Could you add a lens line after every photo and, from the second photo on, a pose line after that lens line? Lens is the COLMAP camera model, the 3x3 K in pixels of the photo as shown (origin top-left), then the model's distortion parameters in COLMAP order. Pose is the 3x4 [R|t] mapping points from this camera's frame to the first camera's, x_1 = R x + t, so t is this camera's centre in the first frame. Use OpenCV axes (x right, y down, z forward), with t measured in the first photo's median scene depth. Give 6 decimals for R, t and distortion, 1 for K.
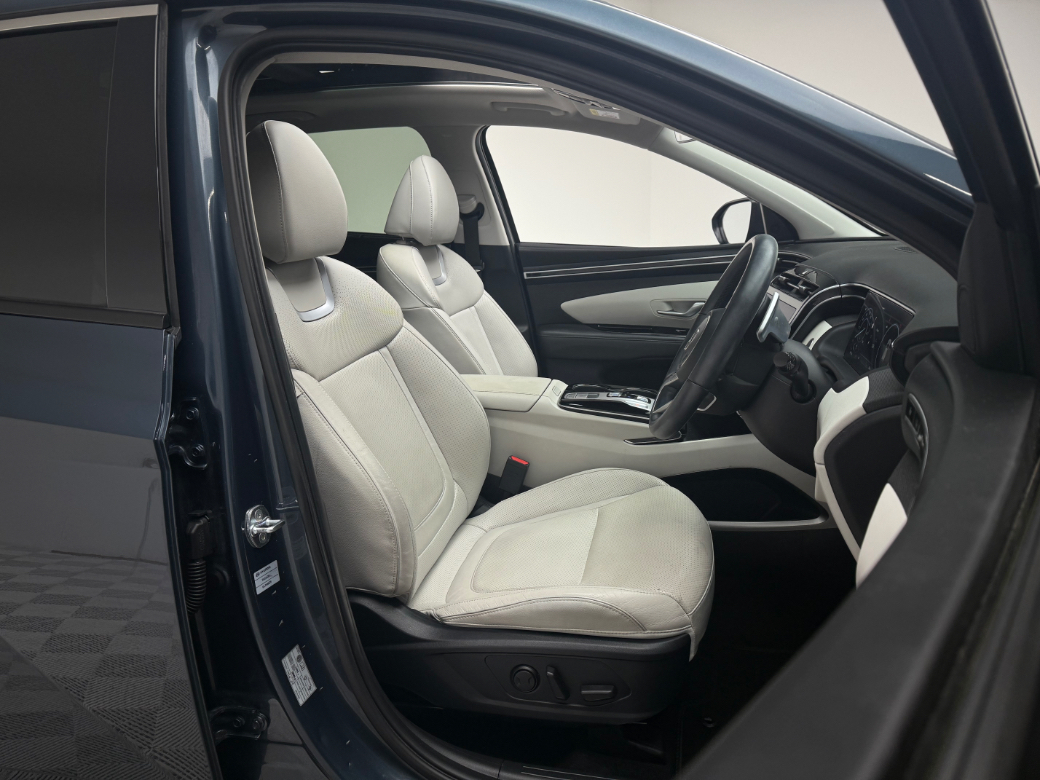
lens RADIAL K [[717.4, 0, 520.0], [0, 717.4, 390.0], [0, 0, 1]] dist [0.006538, 0.001123]
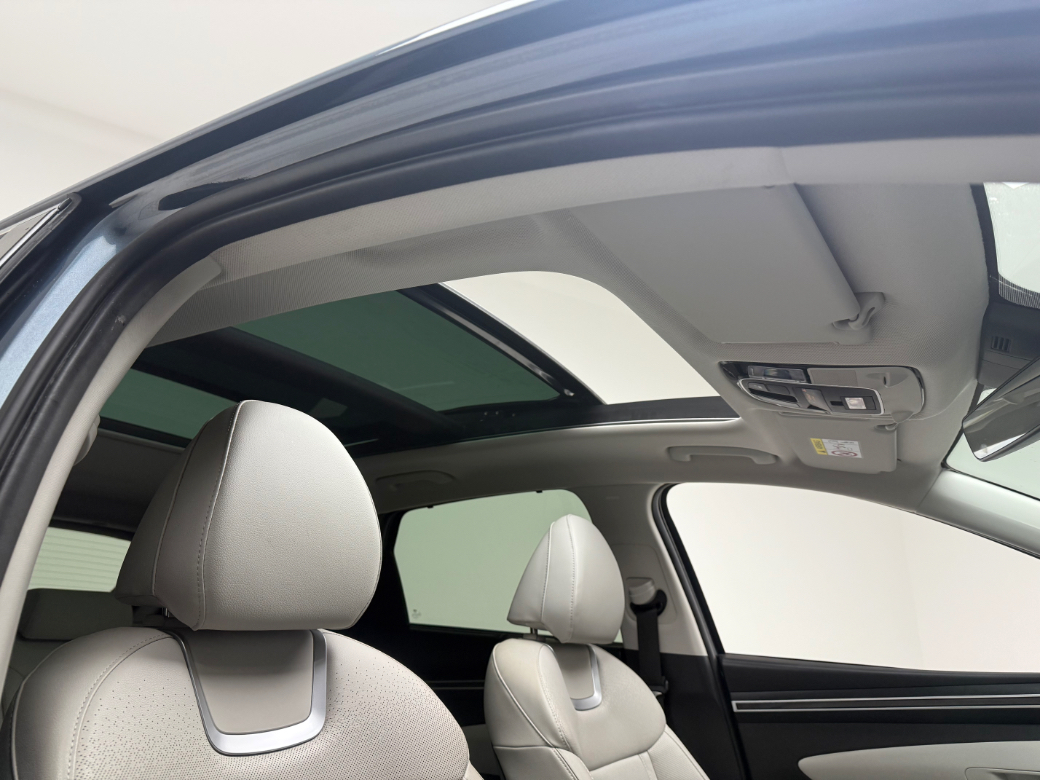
lens RADIAL K [[722.3, 0, 520.0], [0, 722.3, 390.0], [0, 0, 1]] dist [0.000317, 0.001531]
pose [[0.954731, -0.060761, -0.291199, 0.031704], [-0.107877, 0.841558, -0.529285, -0.037761], [0.277220, 0.536738, 0.796907, 0.301944]]
